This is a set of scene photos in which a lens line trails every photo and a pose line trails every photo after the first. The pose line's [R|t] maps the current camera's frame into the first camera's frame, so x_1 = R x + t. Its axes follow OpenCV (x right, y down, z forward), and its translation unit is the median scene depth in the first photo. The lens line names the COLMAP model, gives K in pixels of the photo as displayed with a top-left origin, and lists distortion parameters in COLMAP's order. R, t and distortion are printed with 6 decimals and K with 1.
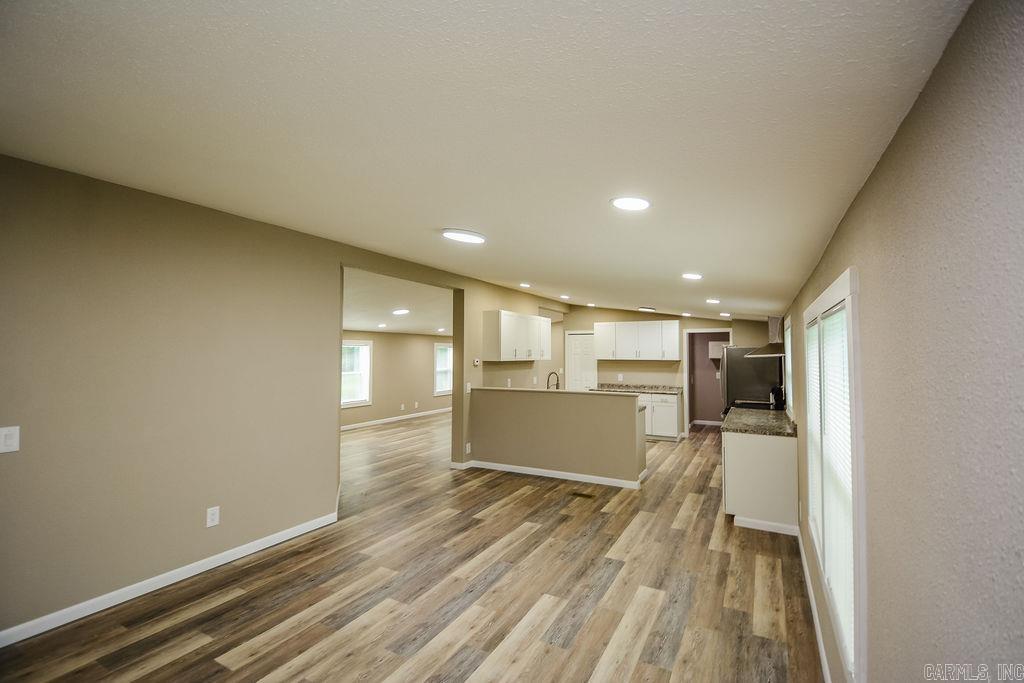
lens RADIAL K [[455.1, 0, 521.2], [0, 455.1, 344.6], [0, 0, 1]] dist [0.005474, -0.015241]
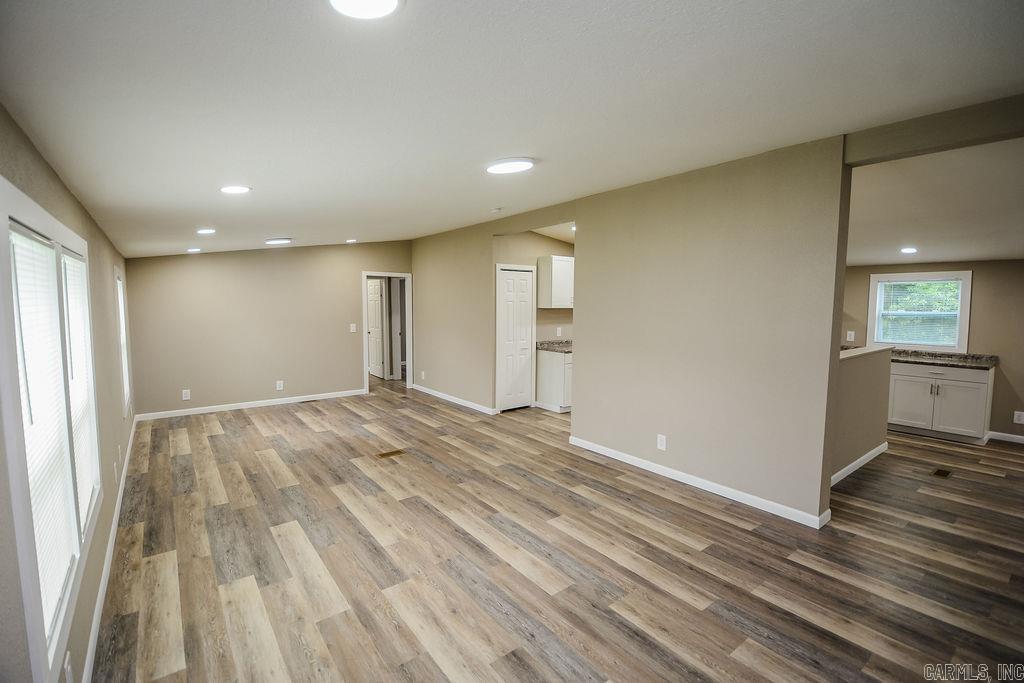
lens RADIAL K [[455.1, 0, 521.2], [0, 455.1, 340.3], [0, 0, 1]] dist [0.005474, -0.015241]
pose [[0.412162, -0.073625, 0.908131, -1.200868], [-0.020600, 0.995722, 0.090076, 0.046899], [-0.910878, -0.055834, 0.408882, 1.826246]]
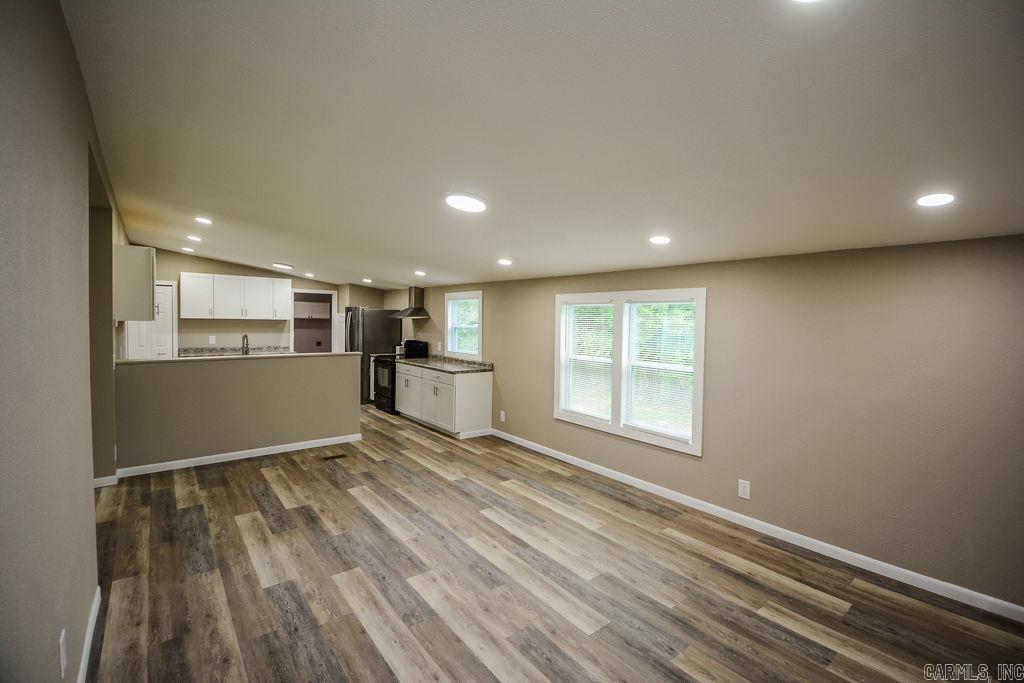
lens RADIAL K [[455.1, 0, 512.3], [0, 455.1, 329.8], [0, 0, 1]] dist [0.005474, -0.015241]
pose [[0.391781, -0.018456, 0.919873, -0.818766], [-0.034476, 0.998802, 0.034723, 0.011590], [-0.919412, -0.045317, 0.390675, 0.366582]]
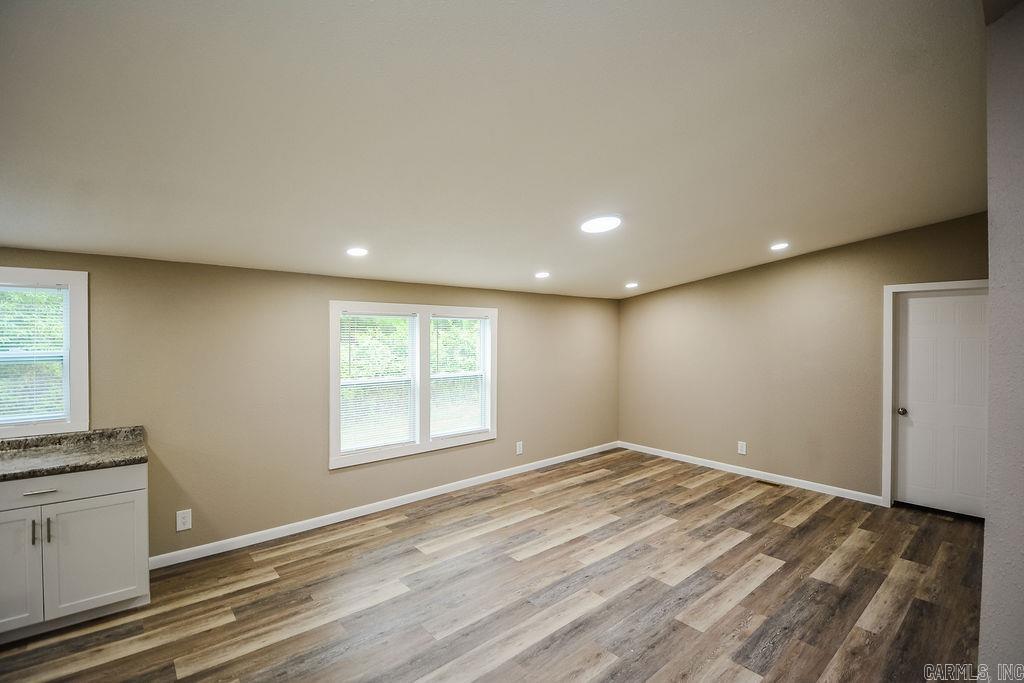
lens RADIAL K [[455.1, 0, 536.2], [0, 455.1, 326.8], [0, 0, 1]] dist [0.005474, -0.015241]
pose [[-0.944863, -0.003625, 0.327445, -0.260897], [-0.013537, 0.999516, -0.027996, 0.029269], [-0.327185, -0.030885, -0.944455, 1.586442]]
